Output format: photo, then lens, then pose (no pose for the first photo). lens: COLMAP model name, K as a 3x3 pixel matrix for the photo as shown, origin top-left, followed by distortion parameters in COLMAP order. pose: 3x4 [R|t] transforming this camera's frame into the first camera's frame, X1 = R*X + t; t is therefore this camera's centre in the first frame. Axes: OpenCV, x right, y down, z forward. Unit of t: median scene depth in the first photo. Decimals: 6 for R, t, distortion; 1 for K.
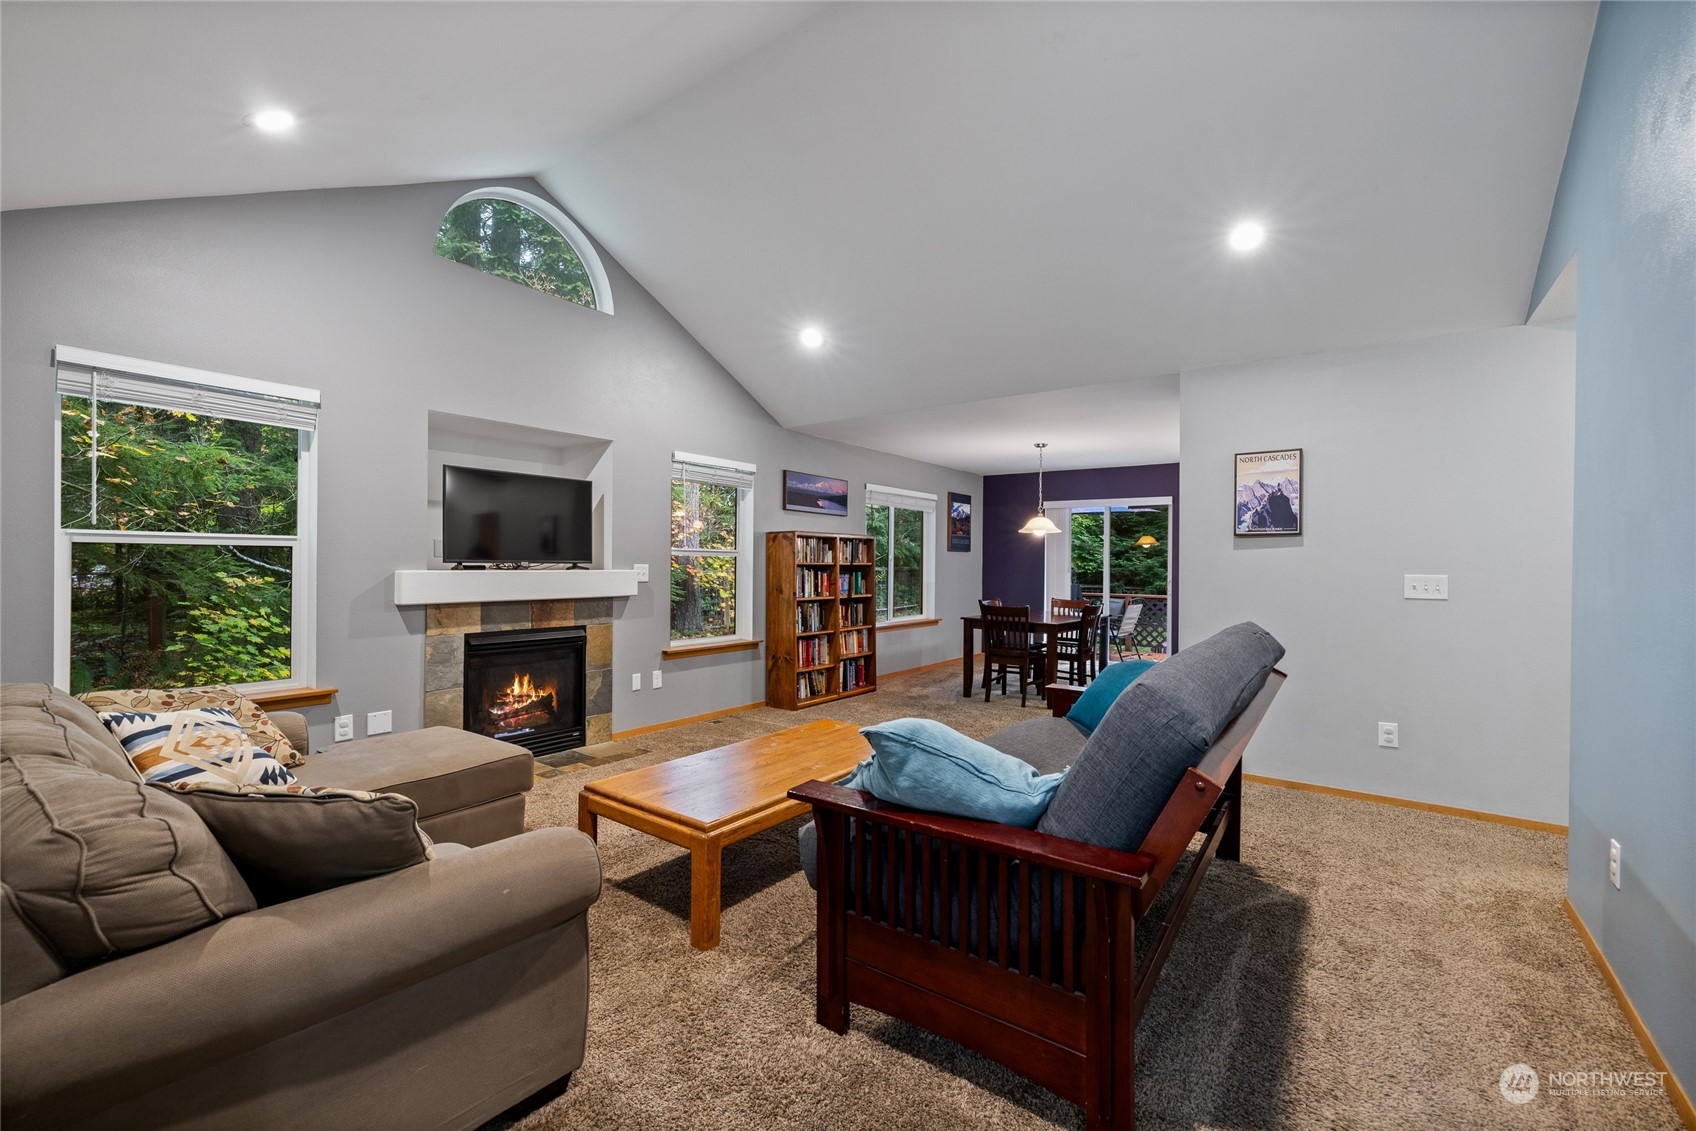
lens RADIAL K [[731.0, 0, 832.8], [0, 731.0, 563.5], [0, 0, 1]] dist [0.000188, -0.000003]
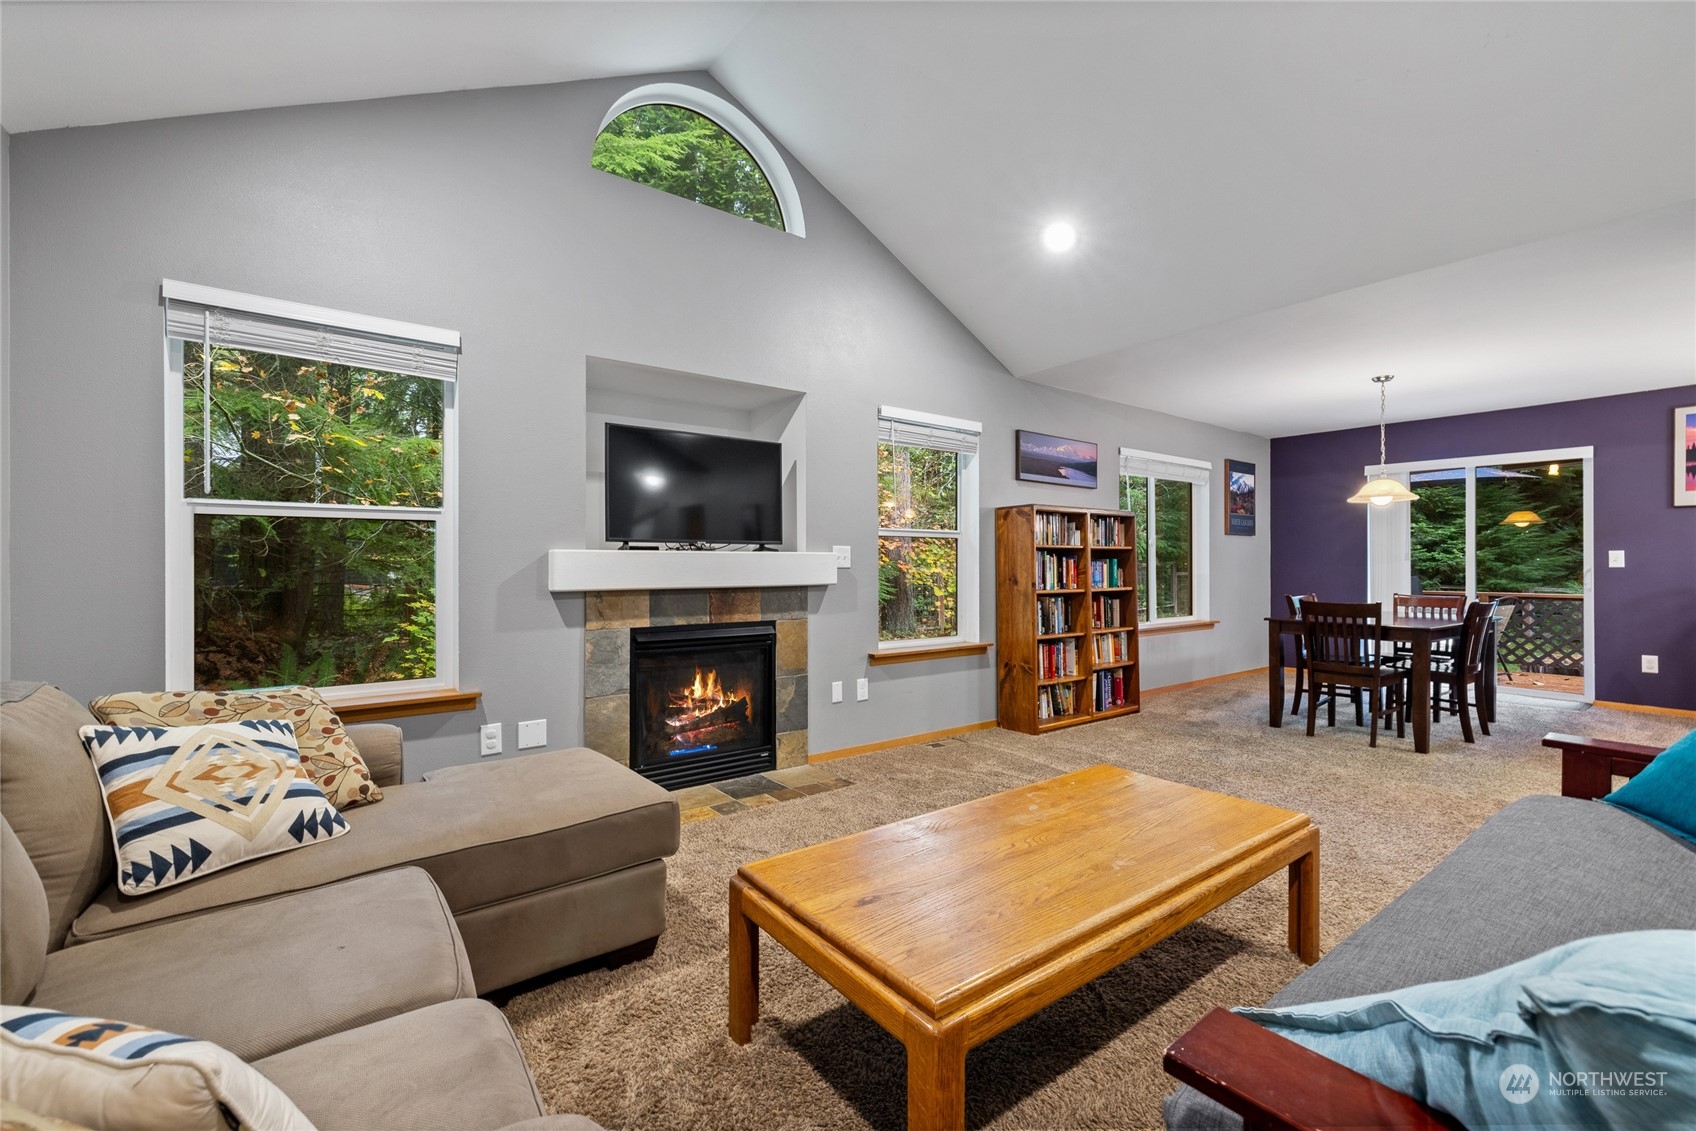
lens RADIAL K [[731.0, 0, 838.0], [0, 731.0, 566.4], [0, 0, 1]] dist [0.000188, -0.000003]
pose [[0.961002, -0.009248, -0.276388, -0.045884], [0.009232, 0.999956, -0.001357, 0.025831], [0.276389, -0.001248, 0.961045, 0.237550]]
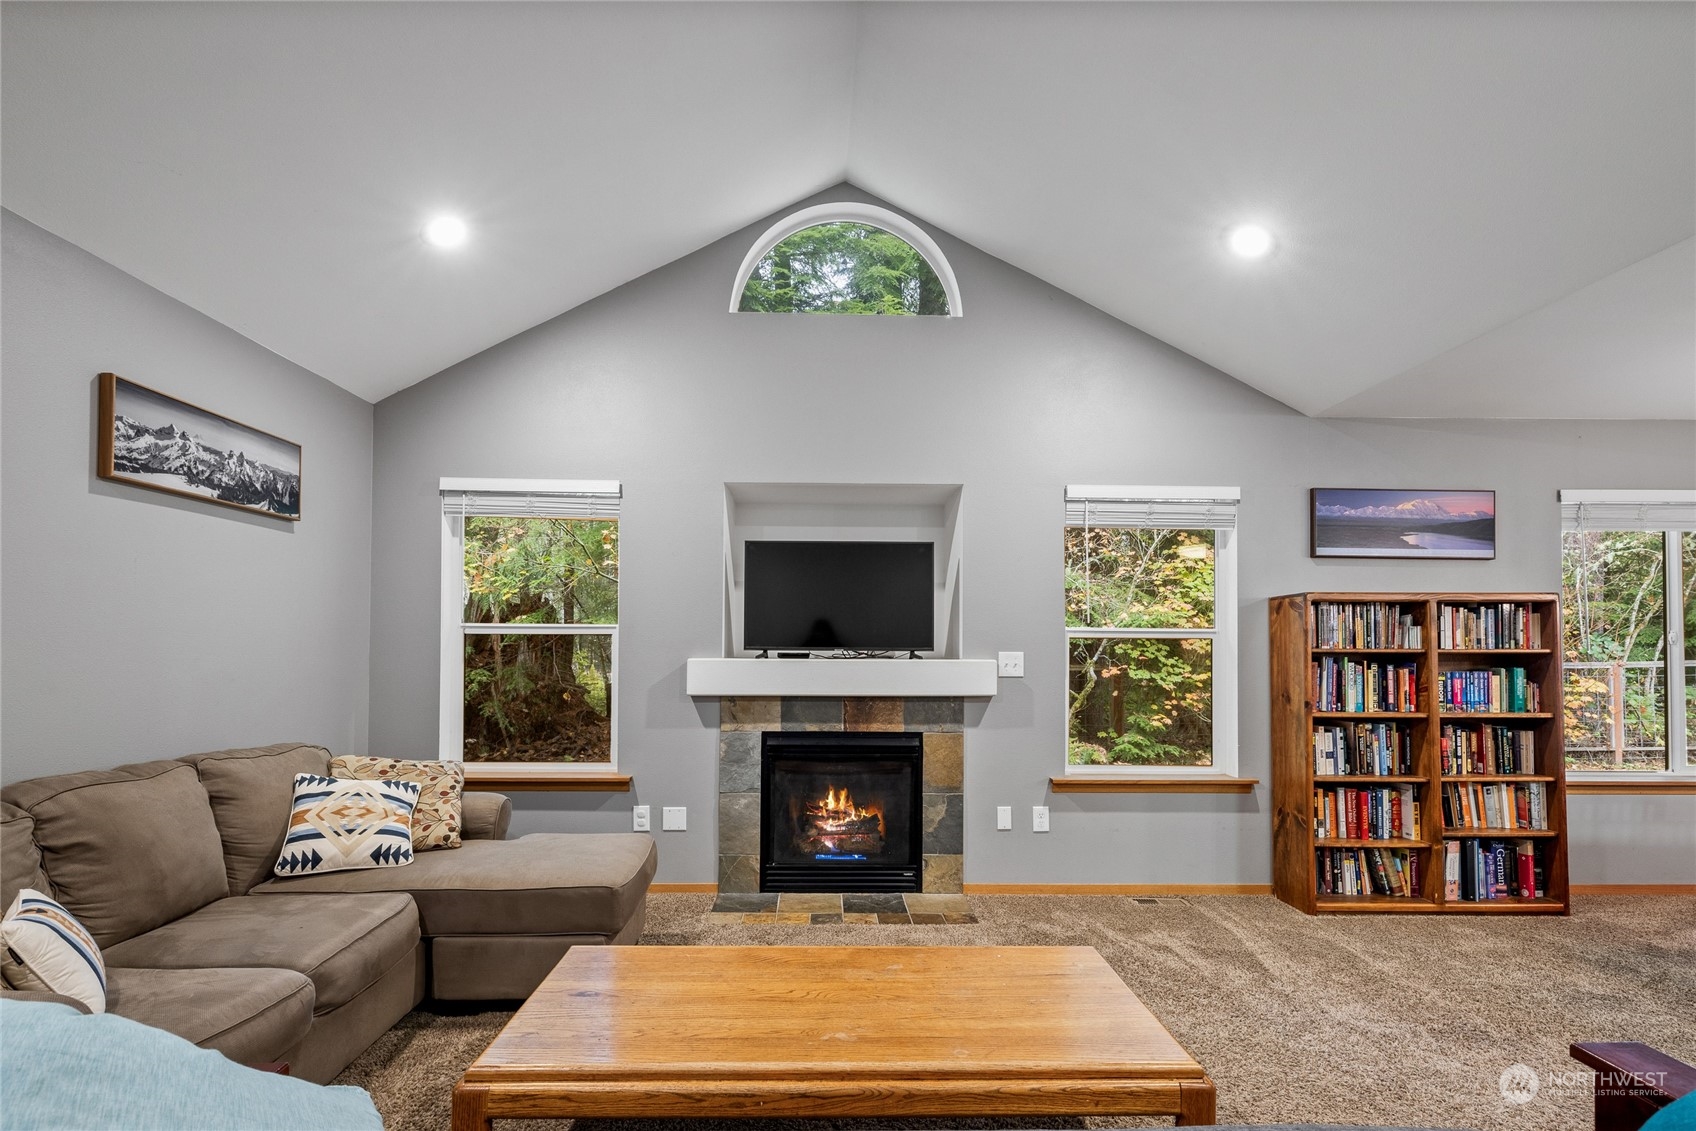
lens RADIAL K [[823.1, 0, 819.2], [0, 823.1, 632.4], [0, 0, 1]] dist [-0.001273, 0.001789]
pose [[0.609798, -0.022135, -0.792248, 0.272025], [0.000210, 0.999614, -0.027767, 0.004576], [0.792557, 0.016765, 0.609567, 0.388236]]
